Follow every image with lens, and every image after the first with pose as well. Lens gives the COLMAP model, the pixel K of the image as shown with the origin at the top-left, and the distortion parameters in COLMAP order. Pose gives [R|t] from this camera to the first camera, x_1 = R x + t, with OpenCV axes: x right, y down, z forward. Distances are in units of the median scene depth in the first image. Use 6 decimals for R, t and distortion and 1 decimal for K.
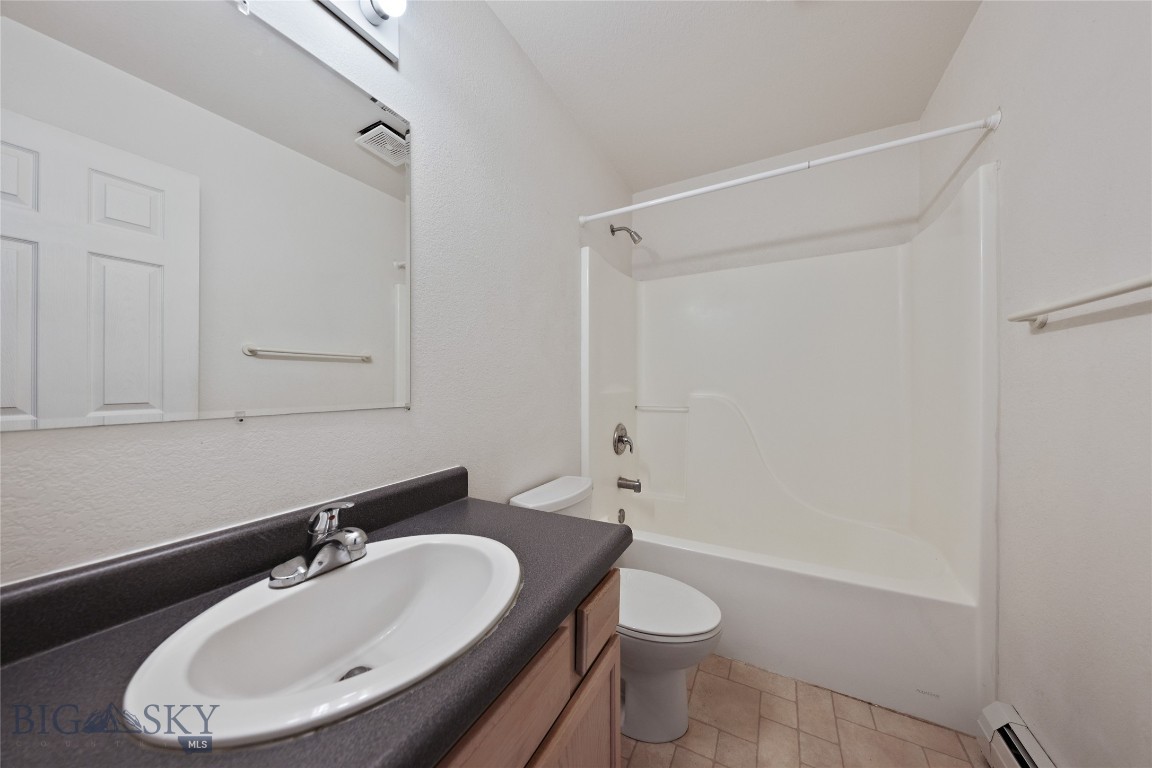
lens RADIAL K [[365.8, 0, 581.2], [0, 365.8, 377.5], [0, 0, 1]] dist [0.006125, -0.004442]
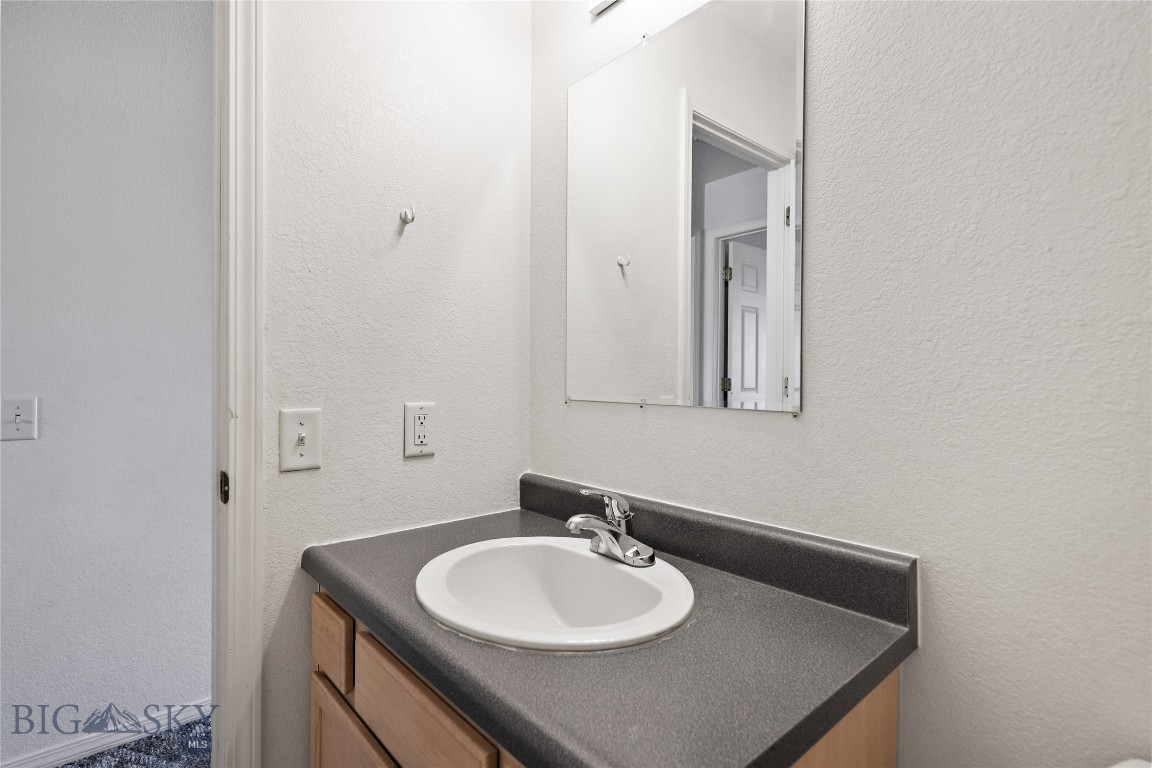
lens RADIAL K [[563.6, 0, 576.0], [0, 563.6, 384.0], [0, 0, 1]] dist [-0.000007, -0.000213]
pose [[-0.349534, 0.014104, -0.936817, 0.761257], [0.022266, 0.999729, 0.006744, 0.023521], [0.936659, -0.018502, -0.349754, 1.354491]]
